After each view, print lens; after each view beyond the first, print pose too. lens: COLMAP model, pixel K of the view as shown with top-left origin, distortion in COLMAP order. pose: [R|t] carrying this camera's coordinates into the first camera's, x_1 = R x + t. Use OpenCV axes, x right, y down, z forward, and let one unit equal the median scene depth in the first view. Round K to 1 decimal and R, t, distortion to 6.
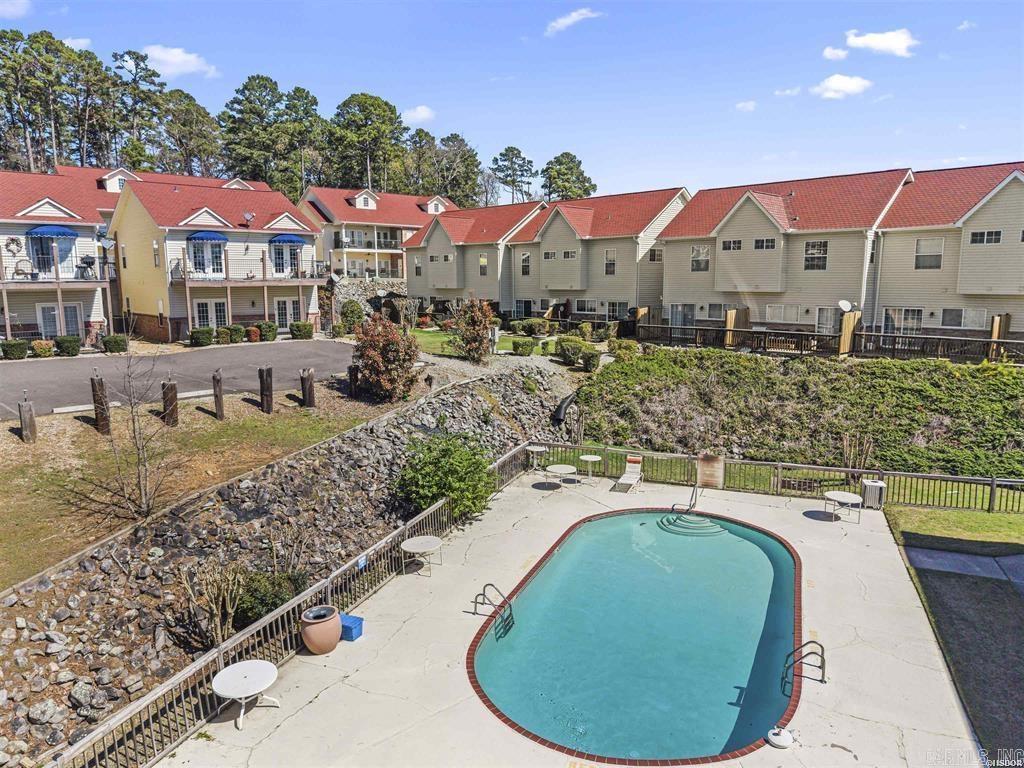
lens RADIAL K [[696.7, 0, 512.0], [0, 696.7, 384.0], [0, 0, 1]] dist [0.008085, -0.017883]
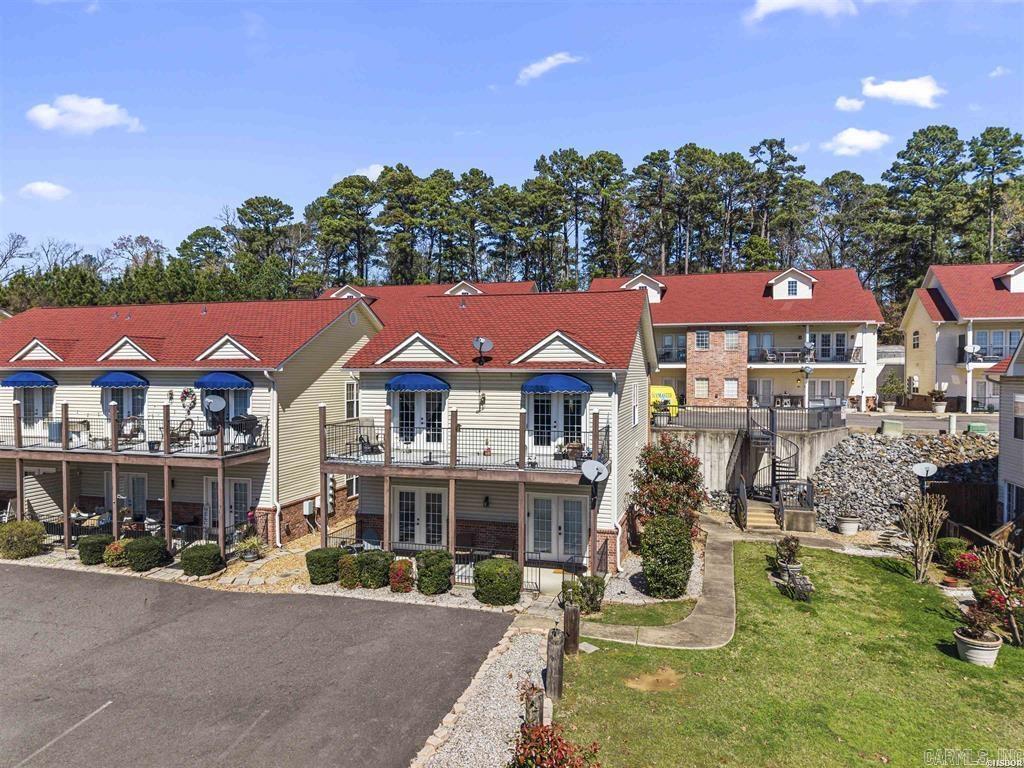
lens RADIAL K [[693.5, 0, 512.0], [0, 693.5, 384.0], [0, 0, 1]] dist [0.029183, -0.040533]
pose [[0.531778, 0.020201, -0.846643, 0.107100], [-0.132832, 0.989331, -0.059827, -0.205592], [0.836402, 0.144275, 0.528788, 0.843090]]
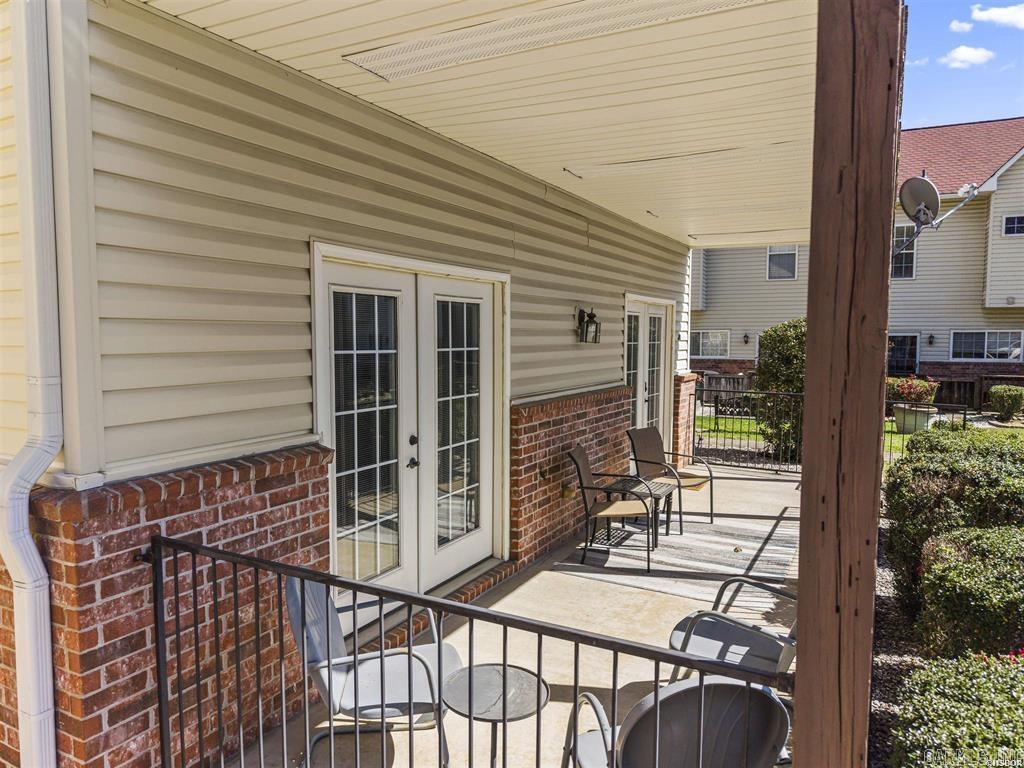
lens RADIAL K [[693.5, 0, 512.0], [0, 693.5, 384.0], [0, 0, 1]] dist [0.029183, -0.040533]
pose [[0.934066, -0.018837, 0.356604, -0.516319], [0.050753, 0.995473, -0.080354, -0.105949], [-0.353476, 0.093154, 0.930794, 1.009088]]
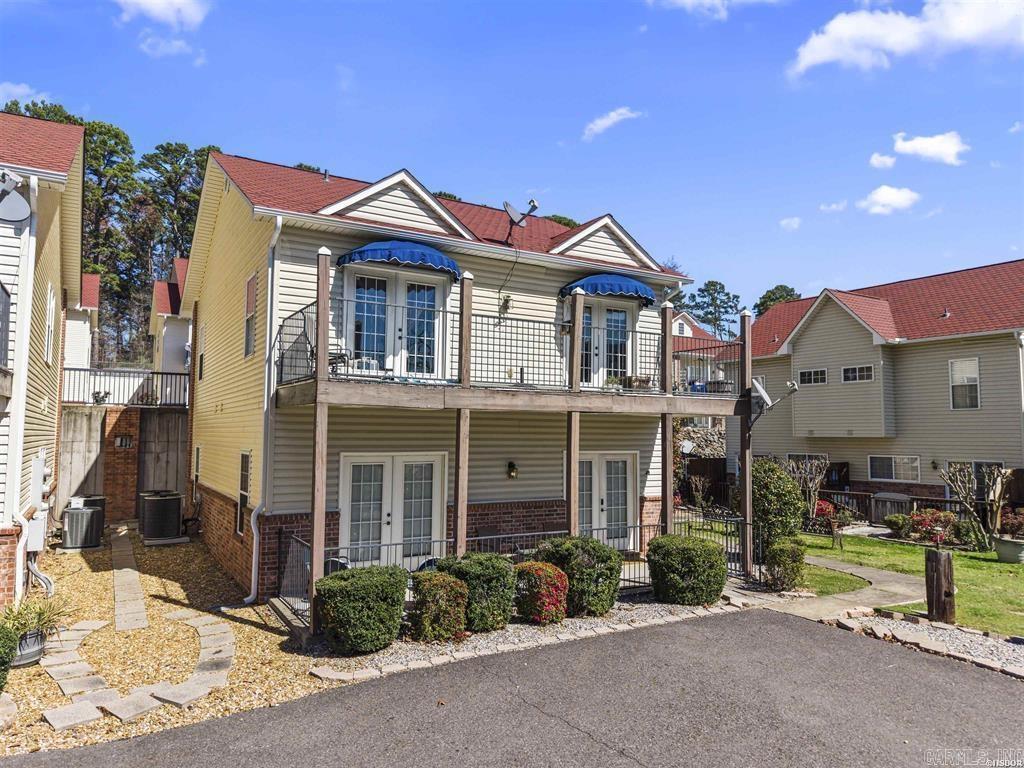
lens RADIAL K [[693.5, 0, 512.0], [0, 693.5, 384.0], [0, 0, 1]] dist [0.029183, -0.040533]
pose [[0.981317, -0.002083, -0.192386, -0.359659], [-0.041114, 0.974573, -0.220267, -0.096447], [0.187953, 0.224062, 0.956279, 0.792450]]
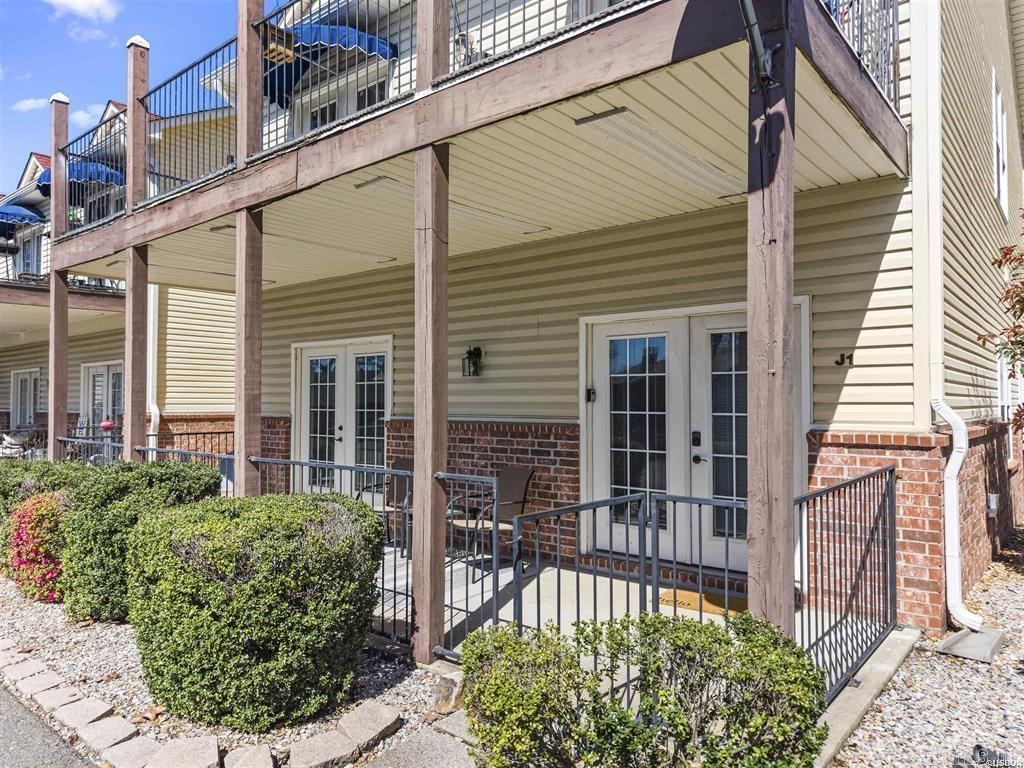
lens RADIAL K [[693.5, 0, 512.0], [0, 693.5, 384.0], [0, 0, 1]] dist [0.029183, -0.040533]
pose [[0.159629, -0.023962, -0.986886, -0.230839], [-0.152943, 0.987034, -0.048704, -0.119796], [0.975257, 0.158712, 0.153895, 1.151325]]
